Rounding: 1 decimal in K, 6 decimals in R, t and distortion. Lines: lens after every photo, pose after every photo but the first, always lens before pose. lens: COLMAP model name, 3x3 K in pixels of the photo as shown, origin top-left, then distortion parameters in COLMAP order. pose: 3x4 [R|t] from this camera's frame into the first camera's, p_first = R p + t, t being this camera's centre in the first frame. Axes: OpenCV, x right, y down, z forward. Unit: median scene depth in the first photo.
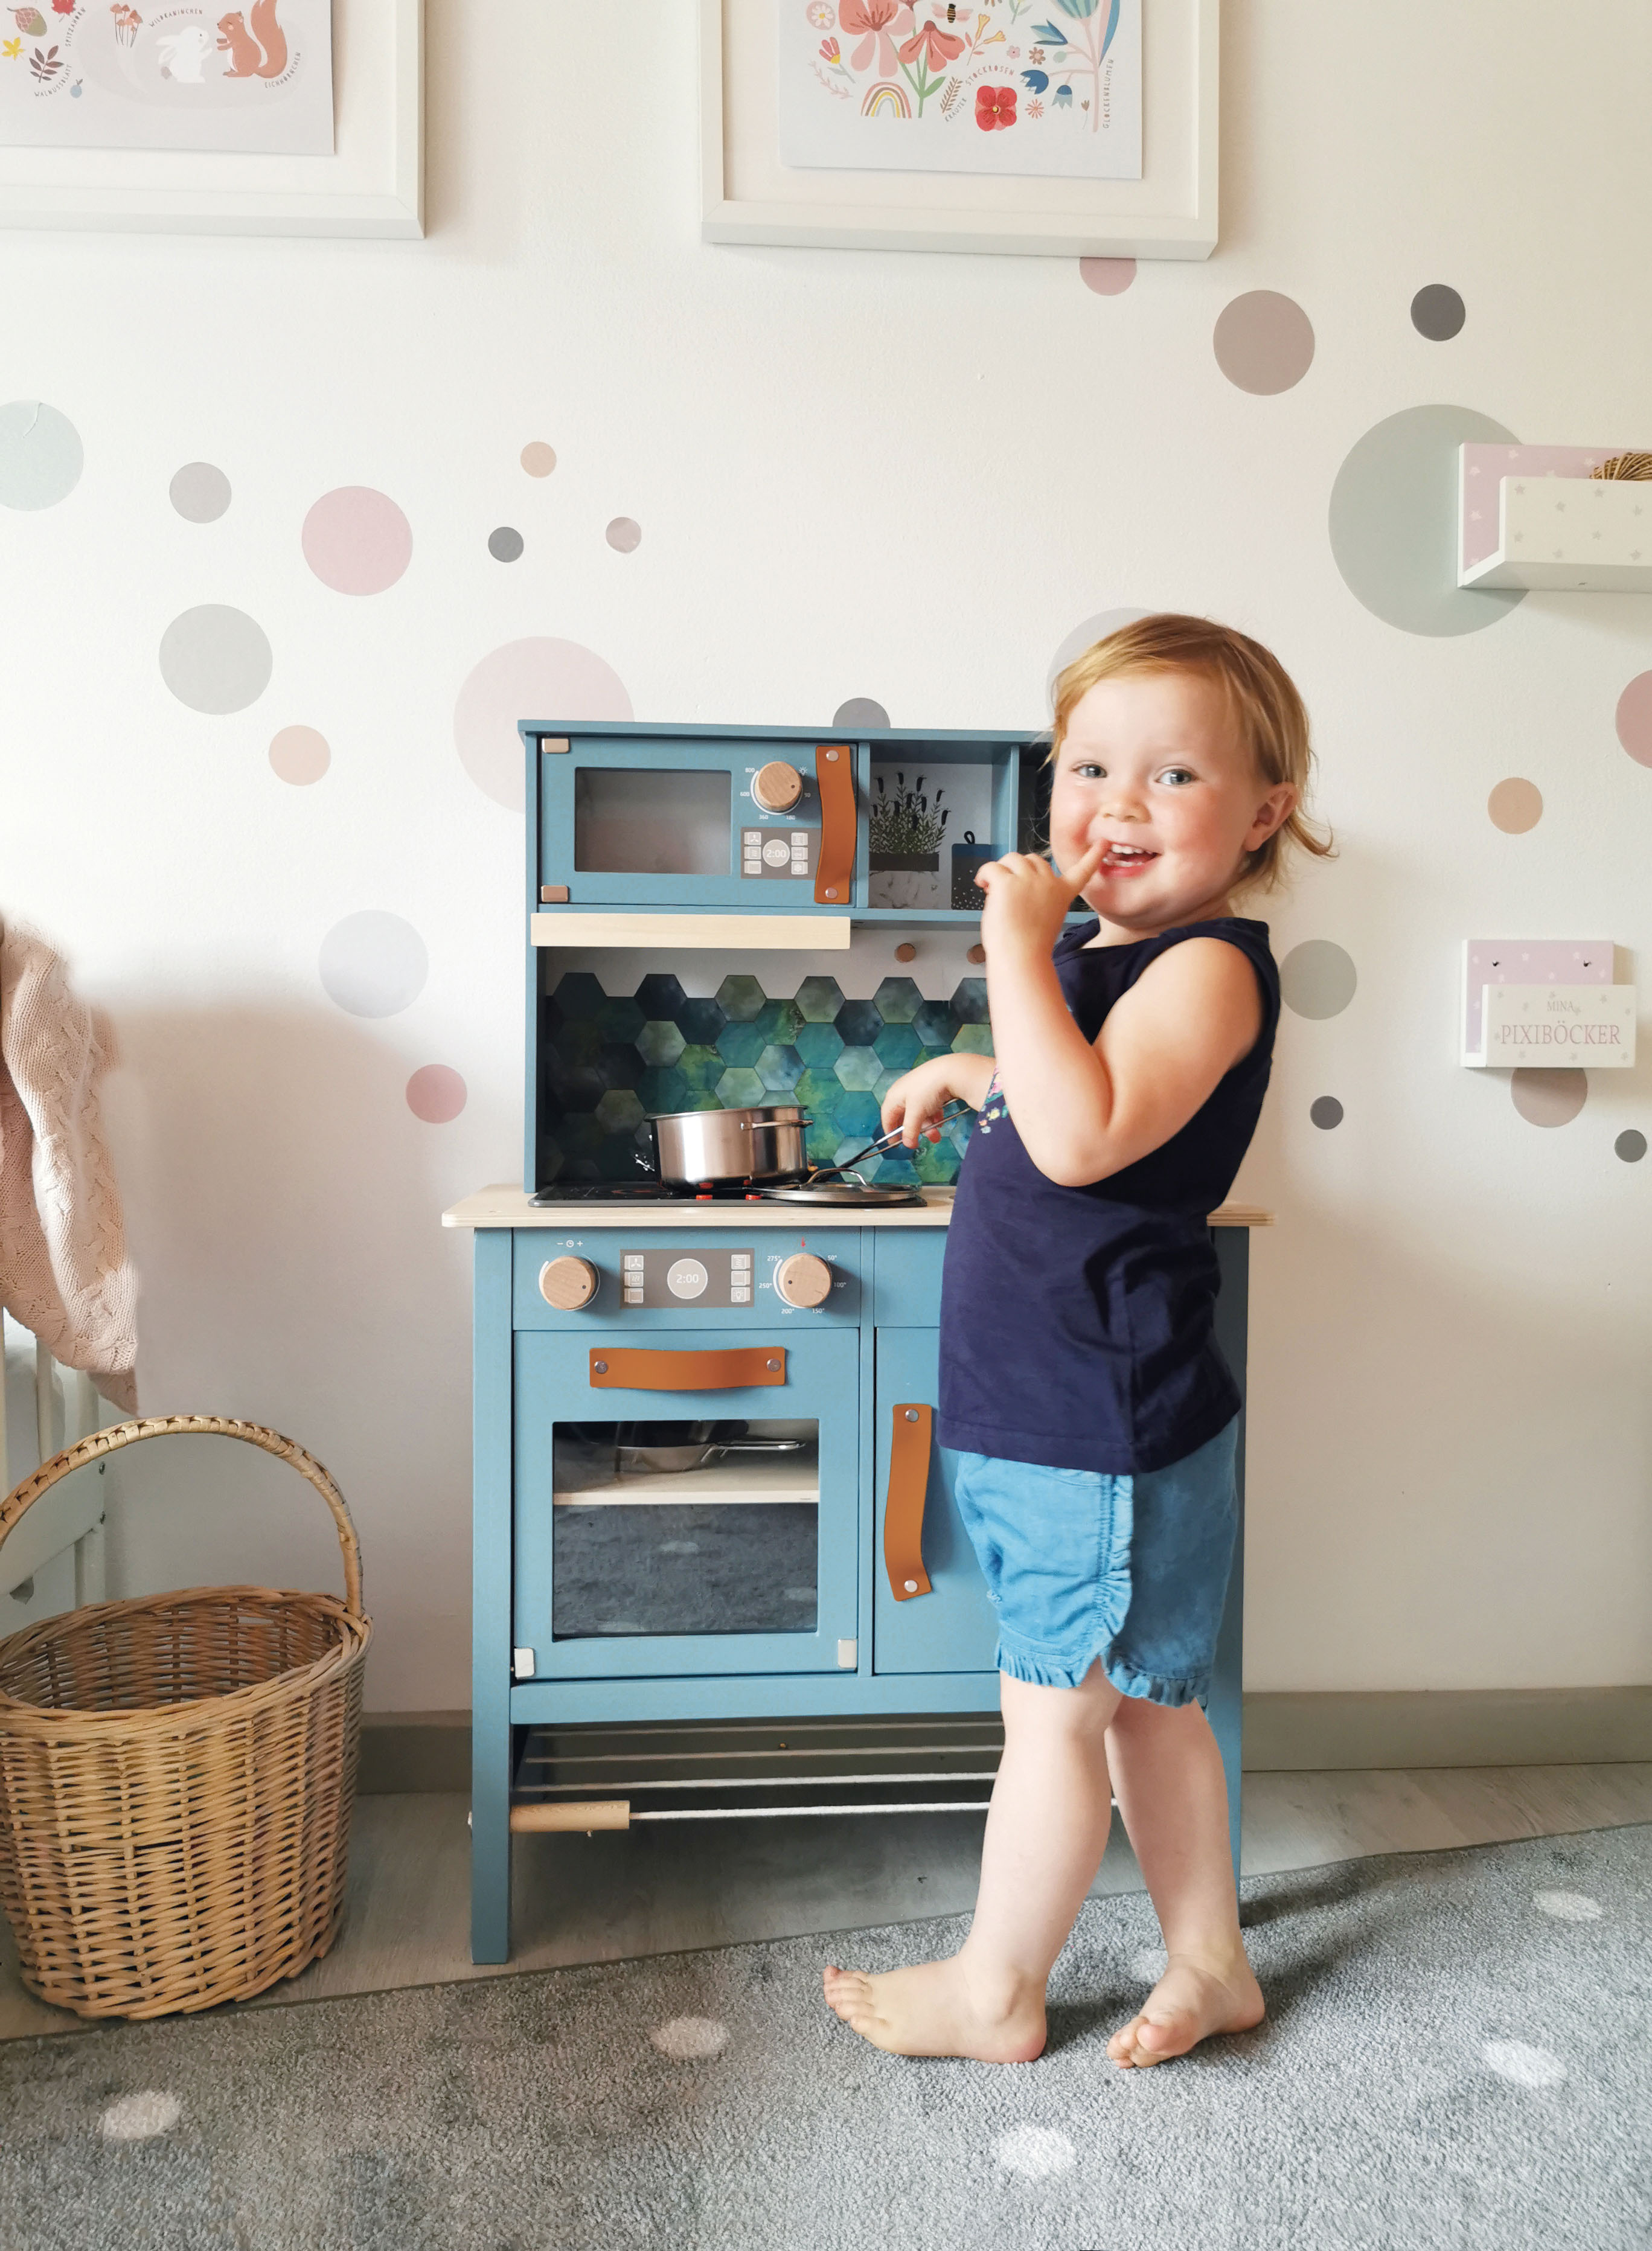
lens RADIAL K [[1687.2, 0, 823.3], [0, 1687.2, 1114.0], [0, 0, 1]] dist [0.012047, -0.001760]
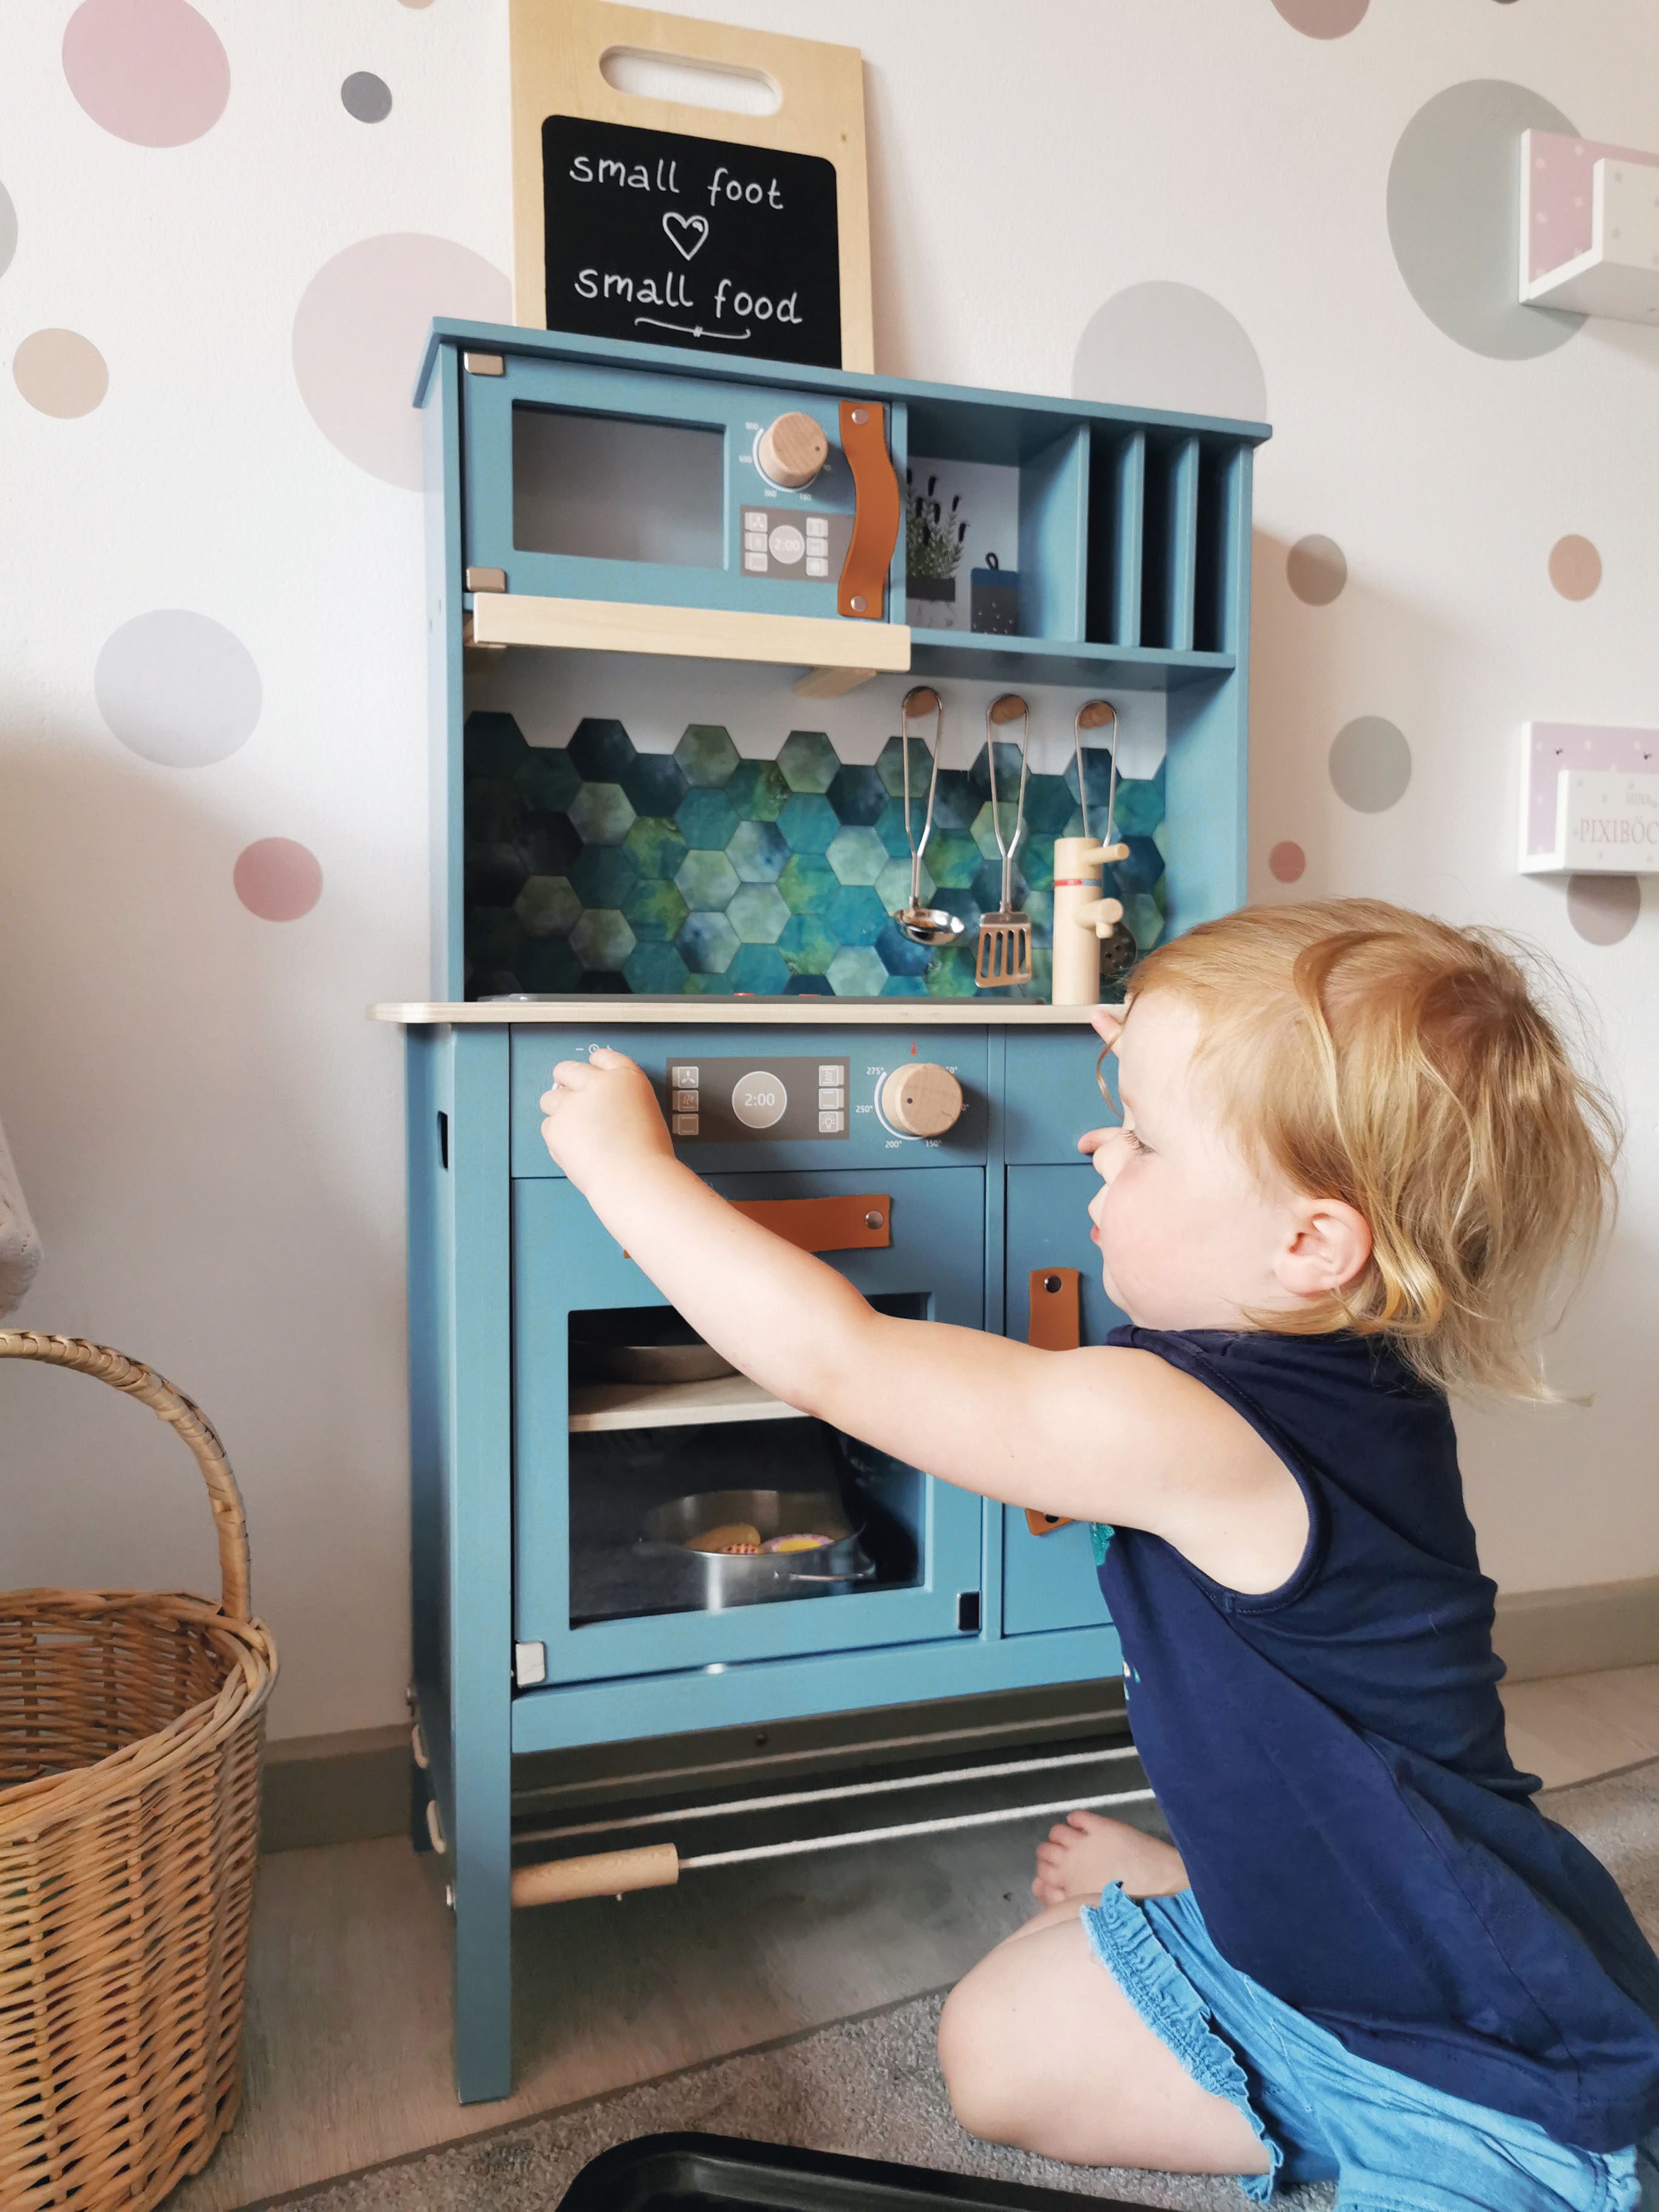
lens RADIAL K [[1727.0, 0, 846.8], [0, 1727.0, 1105.3], [0, 0, 1]] dist [0.047355, -0.052414]
pose [[0.969557, -0.016034, 0.244340, -0.195561], [0.008413, 0.999446, 0.032201, 0.067397], [-0.244721, -0.029165, 0.969155, 0.257122]]
